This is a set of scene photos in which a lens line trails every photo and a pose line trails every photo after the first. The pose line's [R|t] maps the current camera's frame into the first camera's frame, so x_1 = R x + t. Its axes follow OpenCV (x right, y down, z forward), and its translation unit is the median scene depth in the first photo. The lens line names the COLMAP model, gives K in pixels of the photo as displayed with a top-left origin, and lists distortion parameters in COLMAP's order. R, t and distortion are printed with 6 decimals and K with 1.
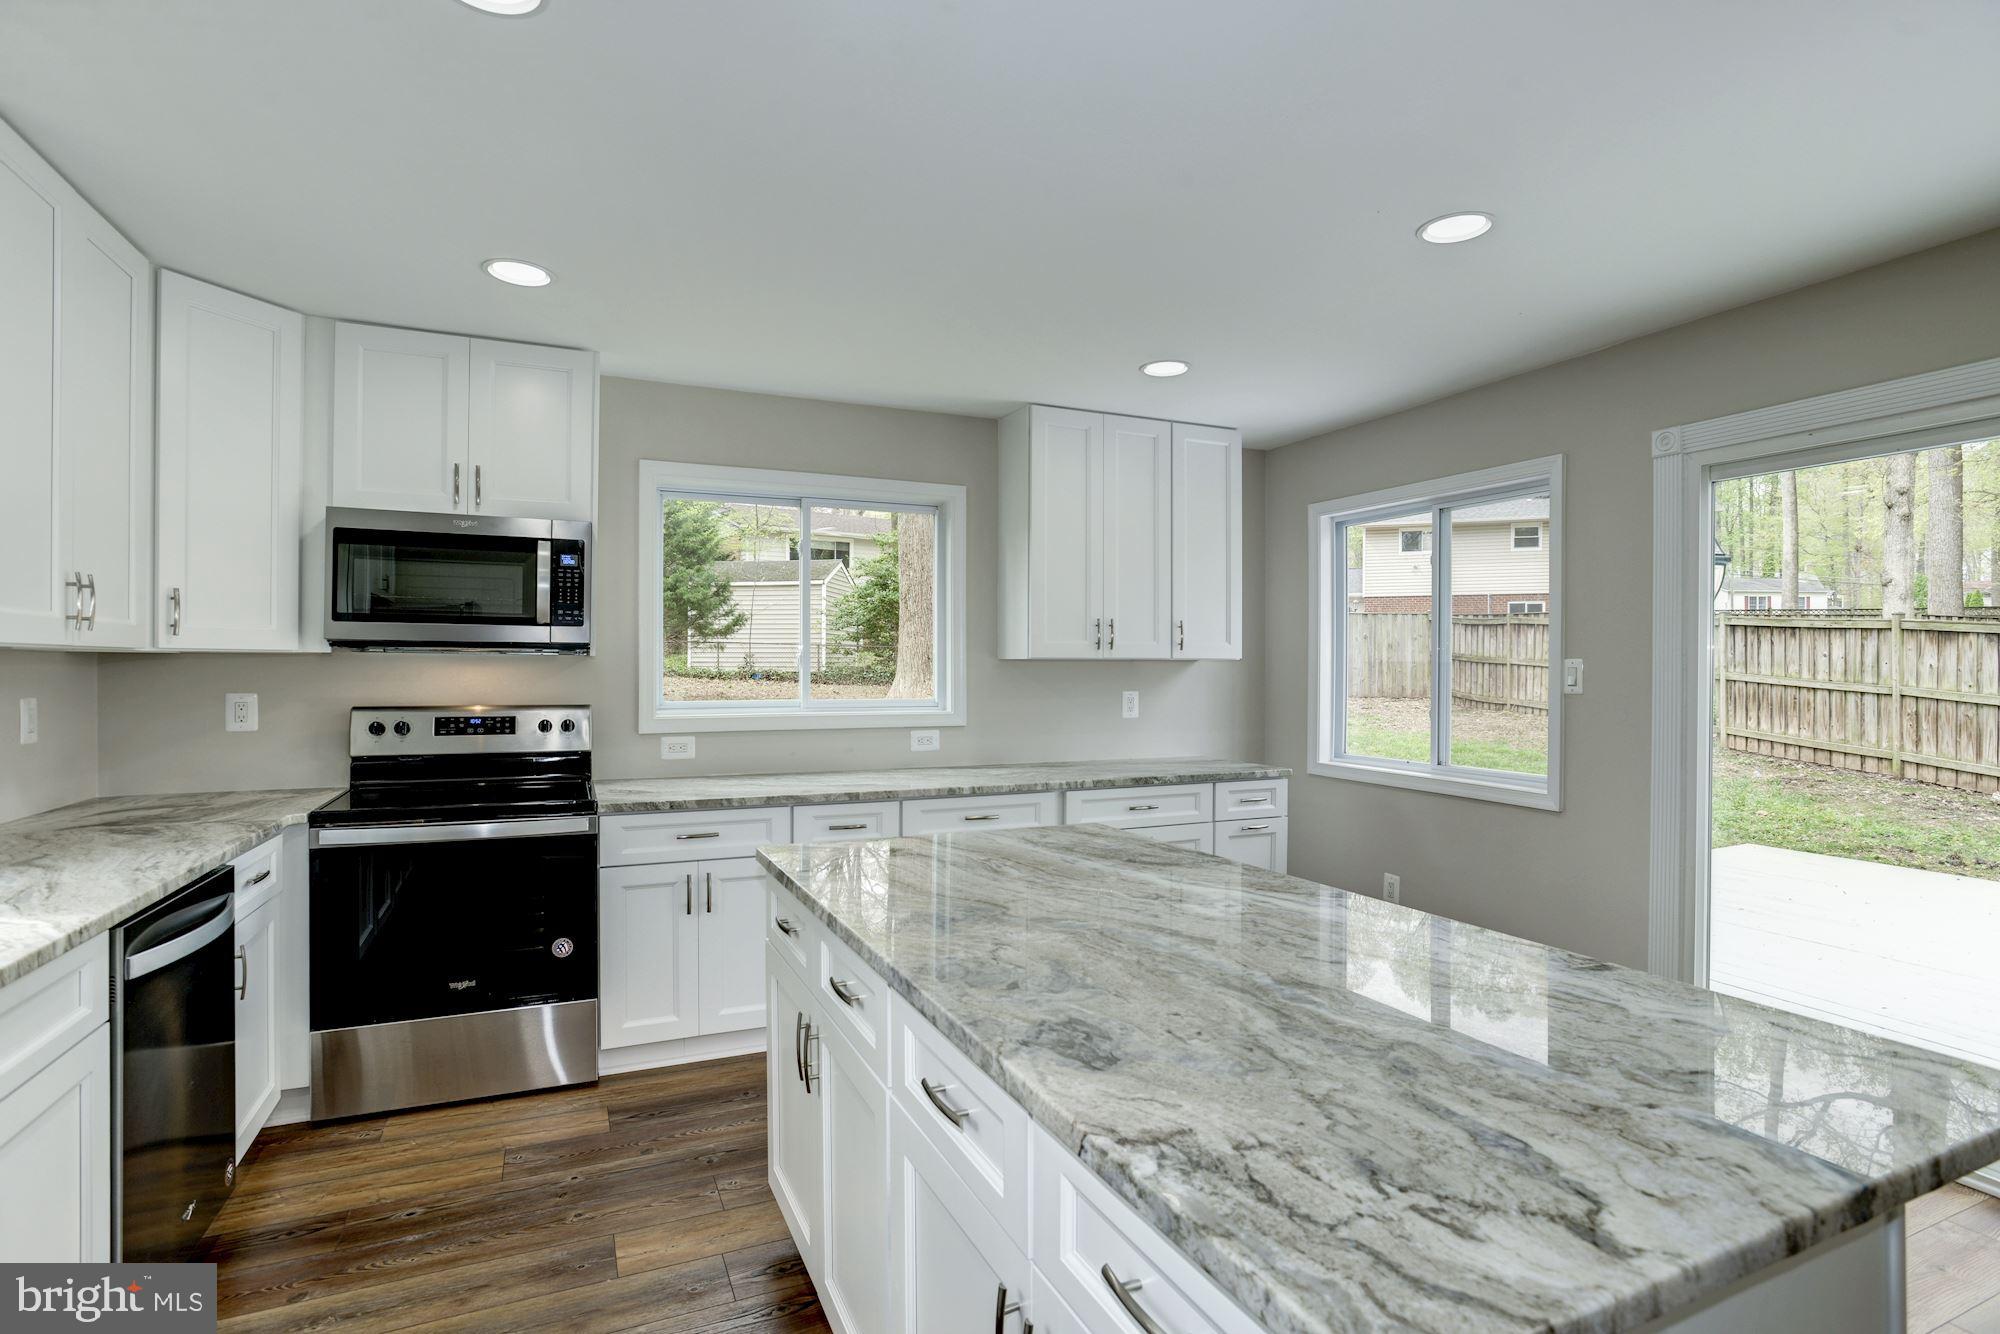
lens RADIAL K [[995.9, 0, 989.9], [0, 995.9, 664.5], [0, 0, 1]] dist [-0.056152, 0.029603]
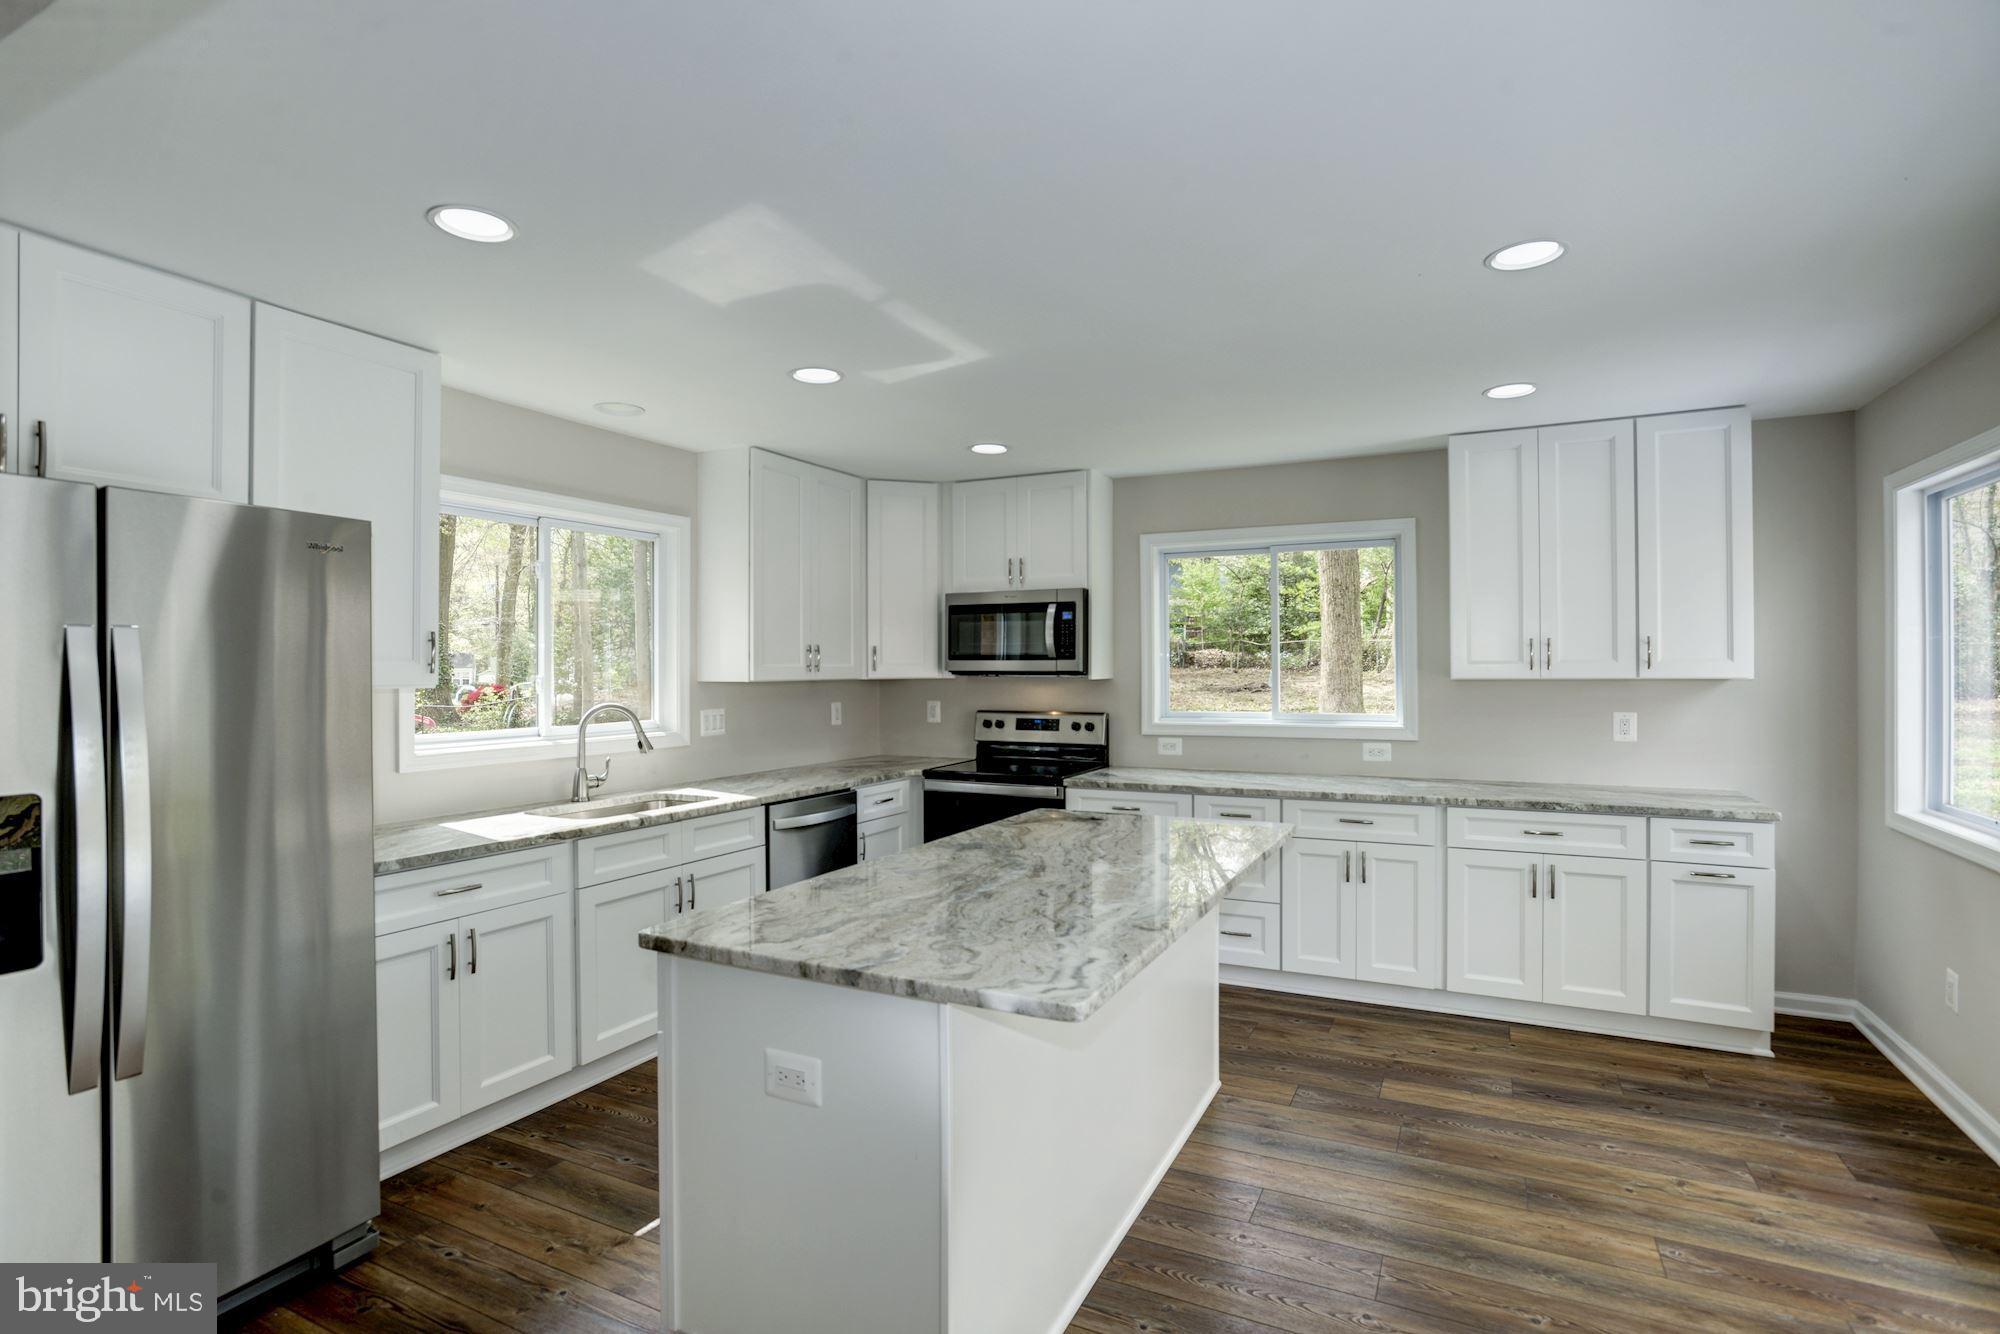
lens RADIAL K [[995.9, 0, 989.9], [0, 995.9, 664.5], [0, 0, 1]] dist [-0.056152, 0.029603]
pose [[0.617500, -0.009966, -0.786508, 0.648650], [0.009312, 0.999942, -0.005360, -0.023290], [0.786516, -0.004014, 0.617557, -0.018534]]
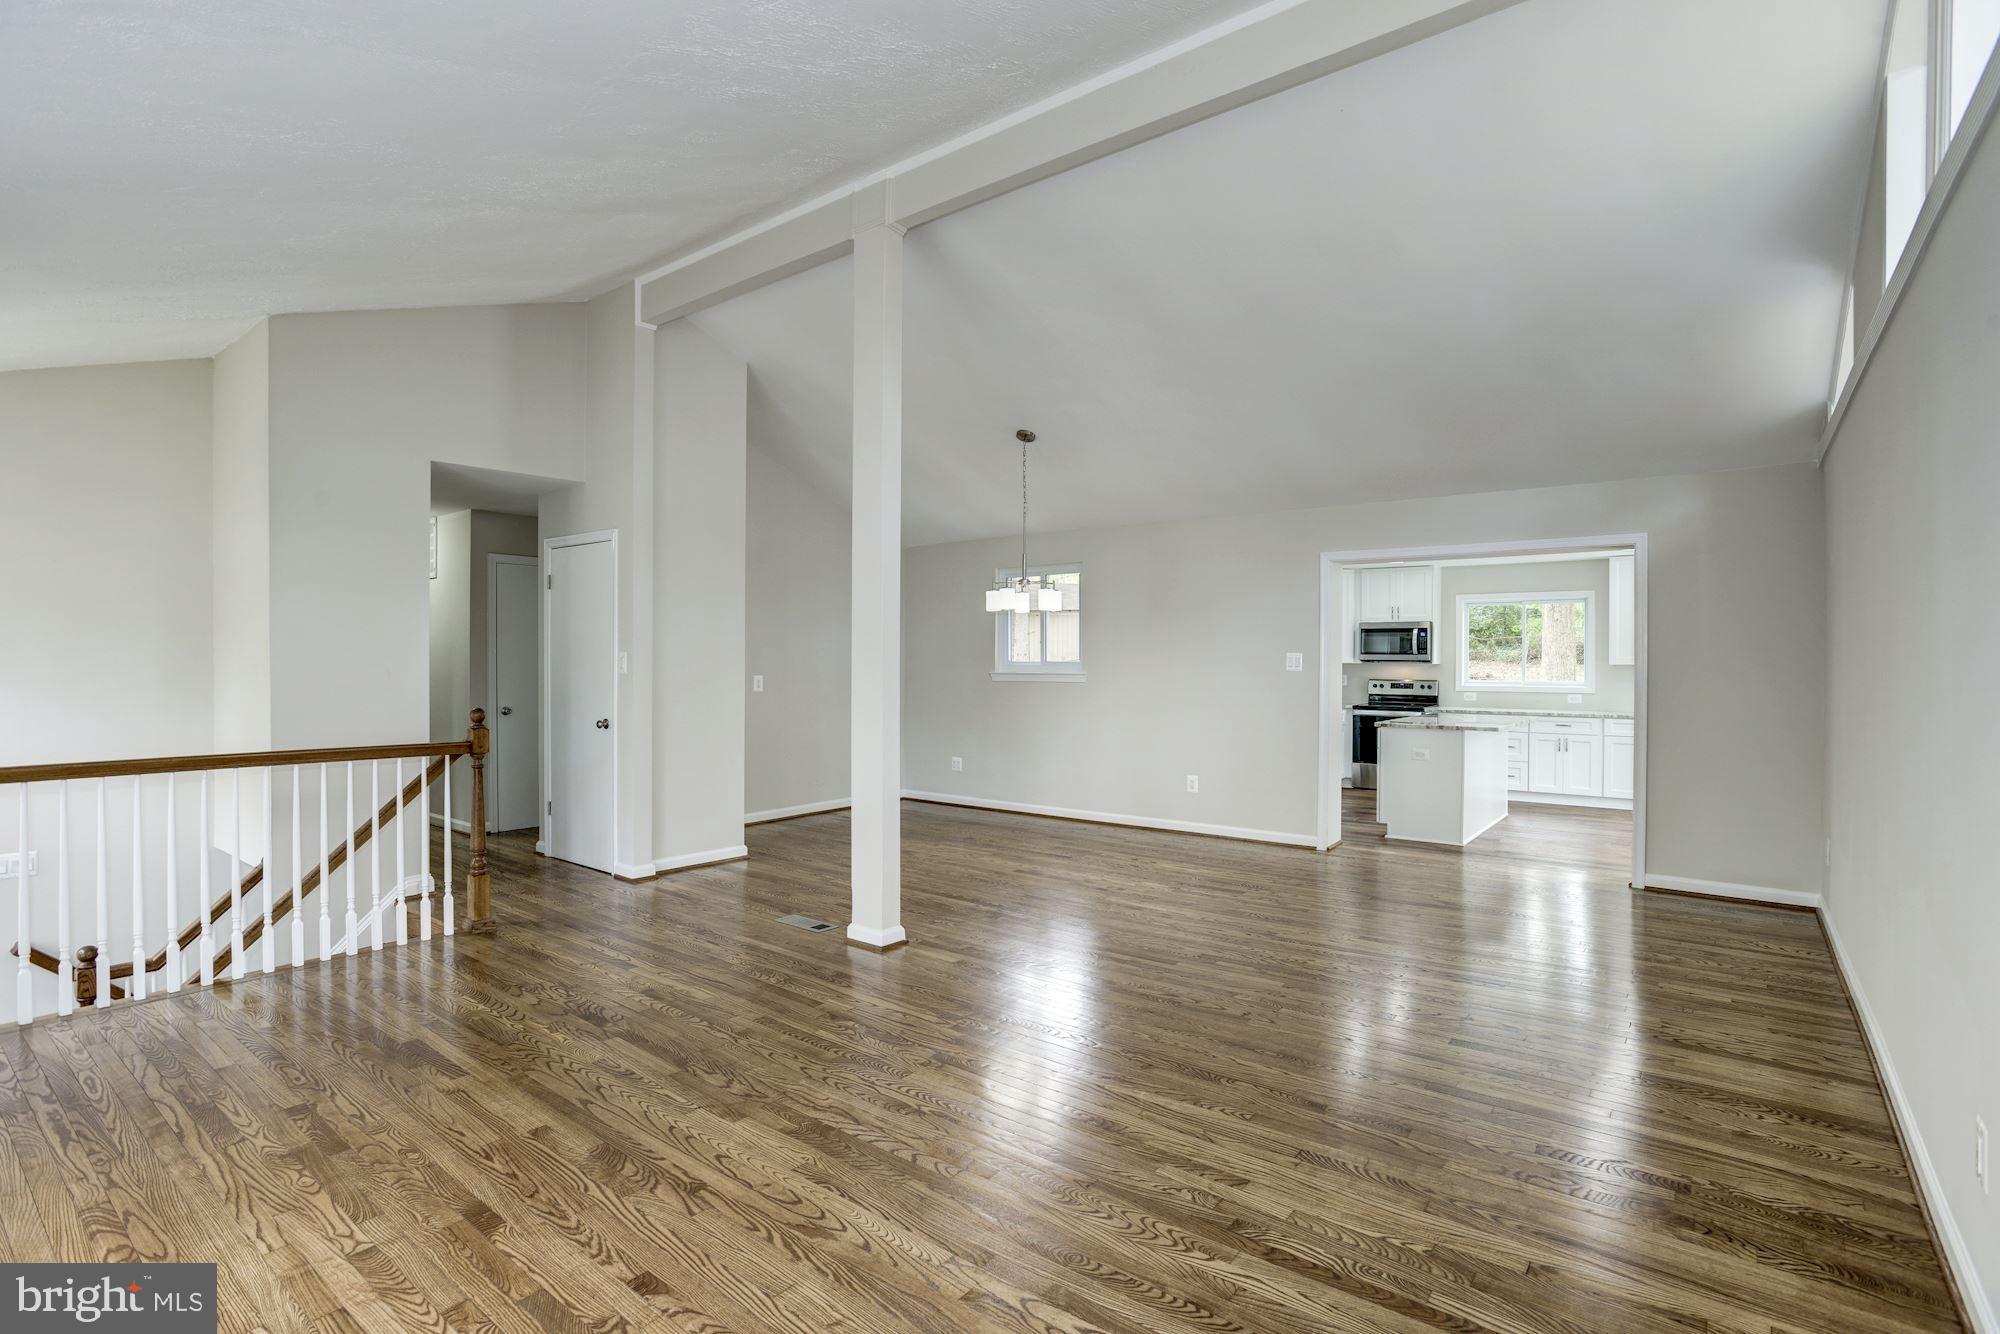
lens RADIAL K [[941.5, 0, 1039.6], [0, 941.5, 670.0], [0, 0, 1]] dist [-0.055497, 0.022845]
pose [[0.477614, 0.008306, -0.878531, 1.563966], [0.000705, 0.999951, 0.009837, -0.019573], [0.878570, -0.005317, 0.477584, -1.468975]]
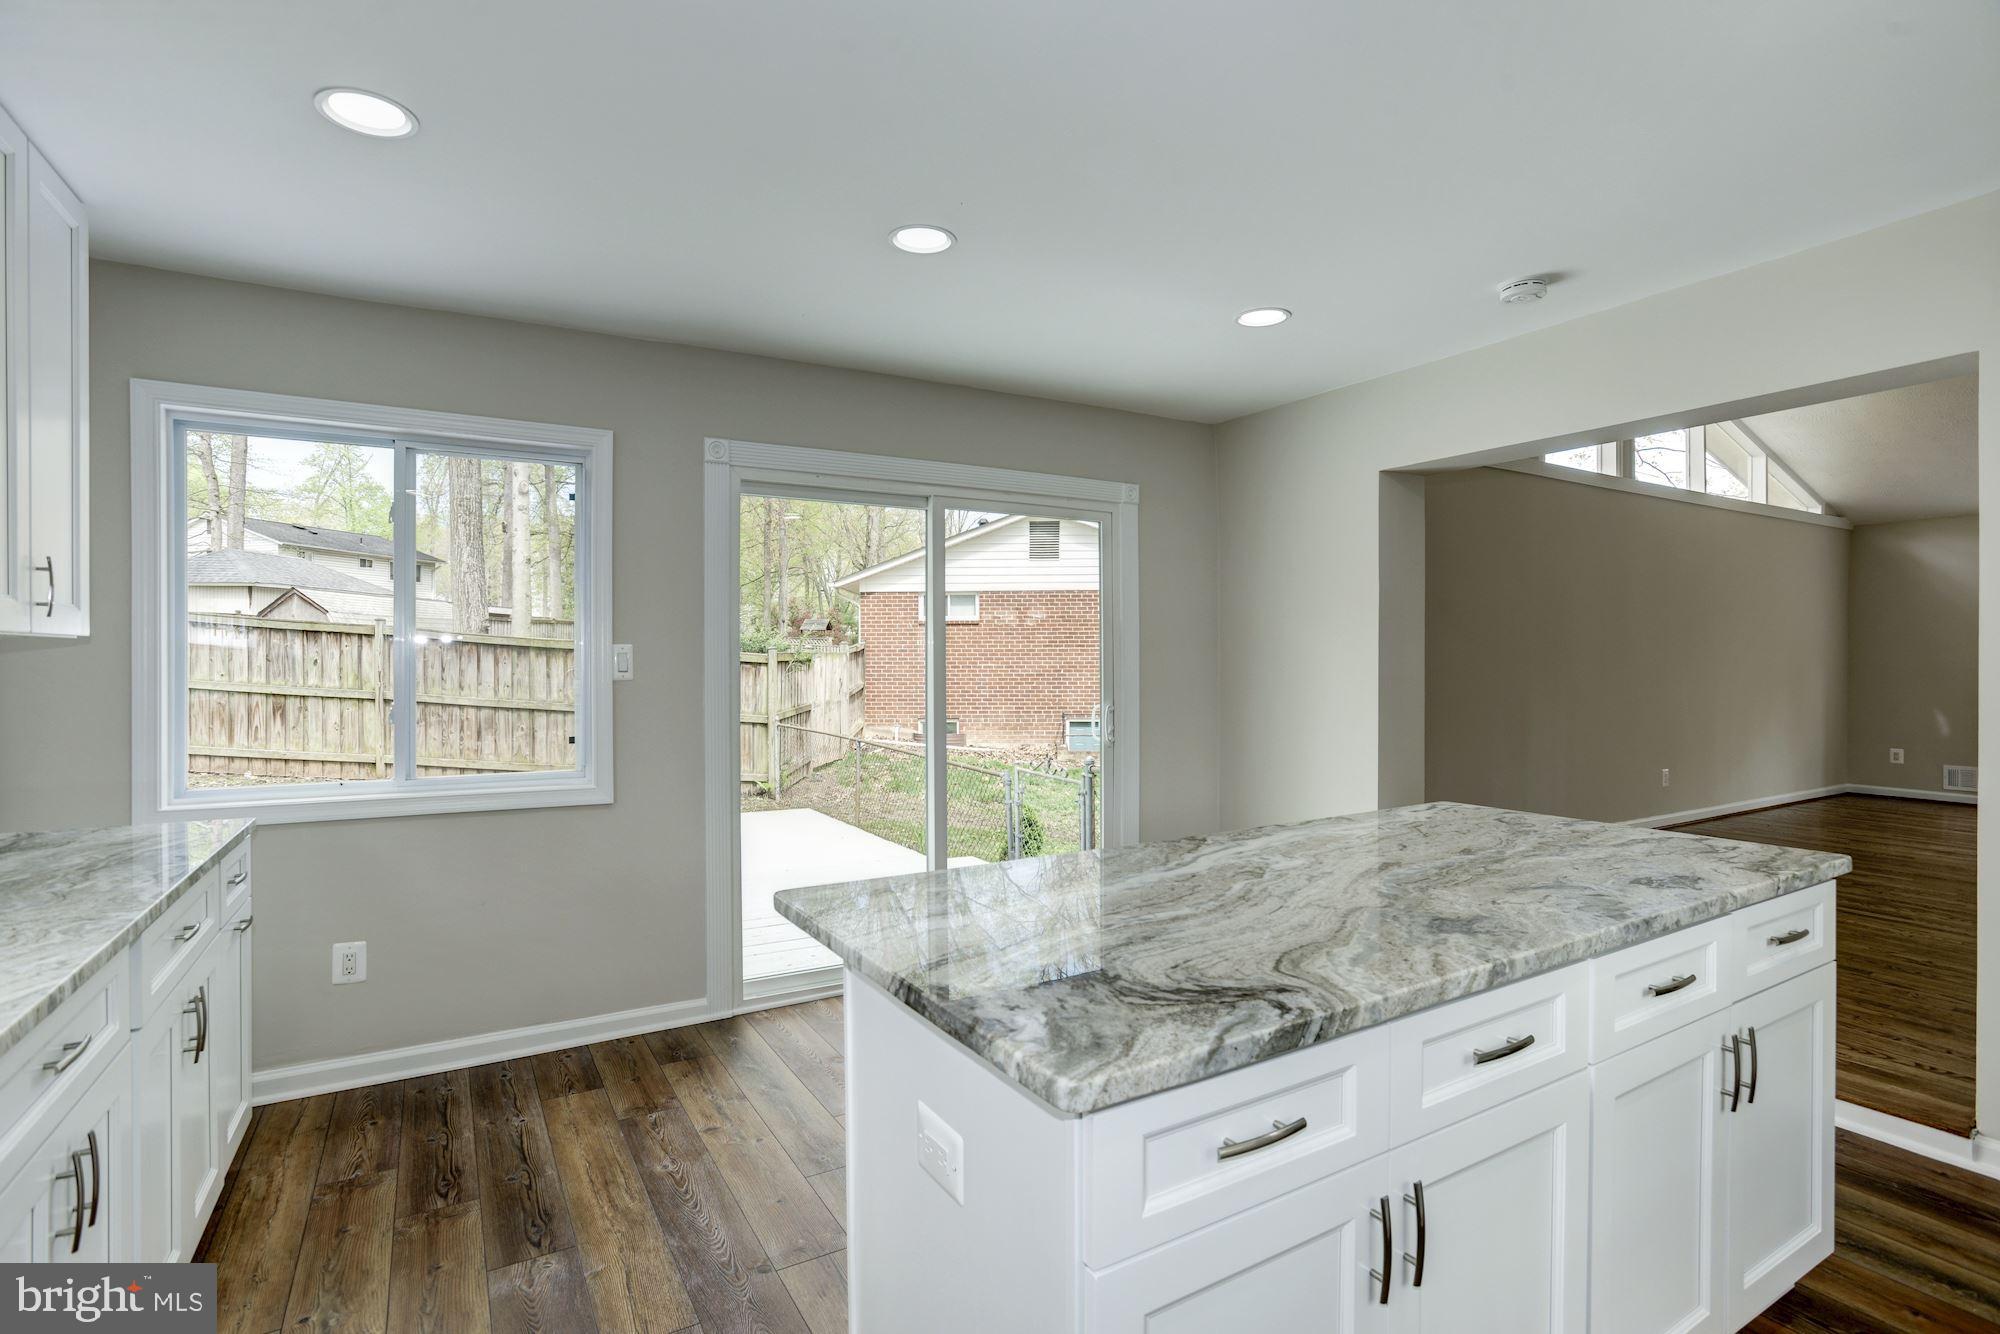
lens RADIAL K [[984.1, 0, 1050.3], [0, 984.1, 665.5], [0, 0, 1]] dist [-0.054644, 0.027935]
pose [[-0.127763, -0.007689, 0.991775, -0.431767], [-0.001671, 0.999970, 0.007538, 0.007537], [-0.991803, -0.000694, -0.127772, 0.716850]]
